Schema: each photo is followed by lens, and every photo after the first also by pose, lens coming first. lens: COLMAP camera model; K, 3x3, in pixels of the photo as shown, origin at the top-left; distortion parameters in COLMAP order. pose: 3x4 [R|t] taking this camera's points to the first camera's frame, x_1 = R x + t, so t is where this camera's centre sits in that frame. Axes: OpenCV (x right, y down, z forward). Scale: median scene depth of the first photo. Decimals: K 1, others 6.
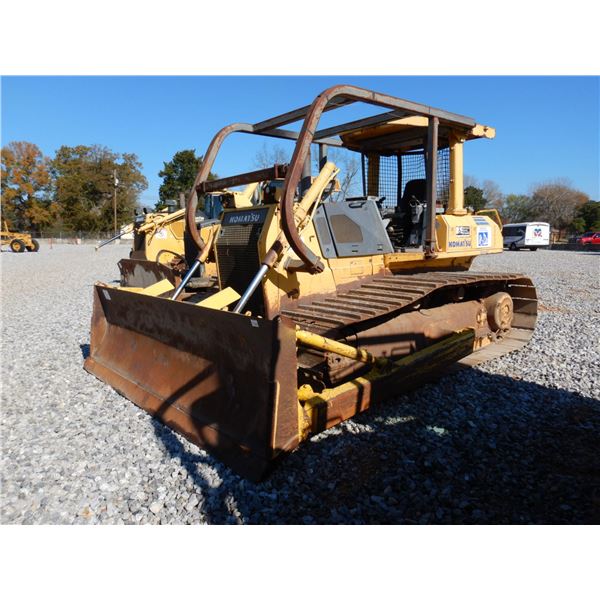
lens RADIAL K [[425.8, 0, 297.4], [0, 425.8, 302.3], [0, 0, 1]] dist [0.005278, 0.004354]
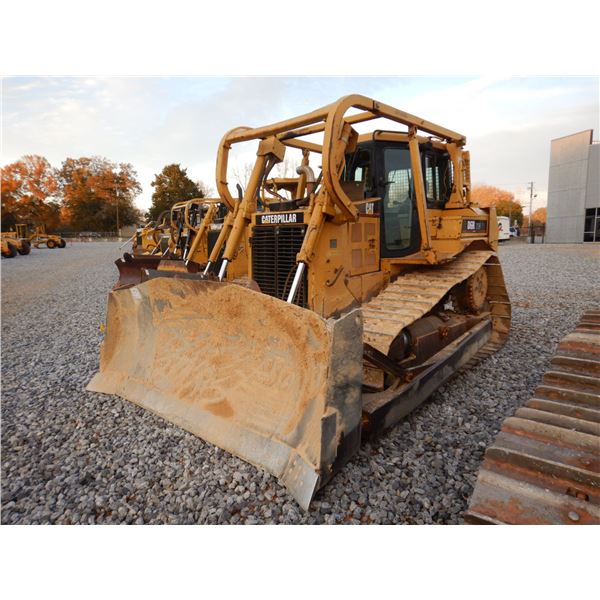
lens RADIAL K [[425.8, 0, 297.4], [0, 425.8, 302.3], [0, 0, 1]] dist [0.005278, 0.004354]
pose [[0.999900, -0.012119, 0.007347, 0.076532], [0.012057, 0.999892, 0.008379, 0.030554], [-0.007448, -0.008290, 0.999938, -0.214662]]
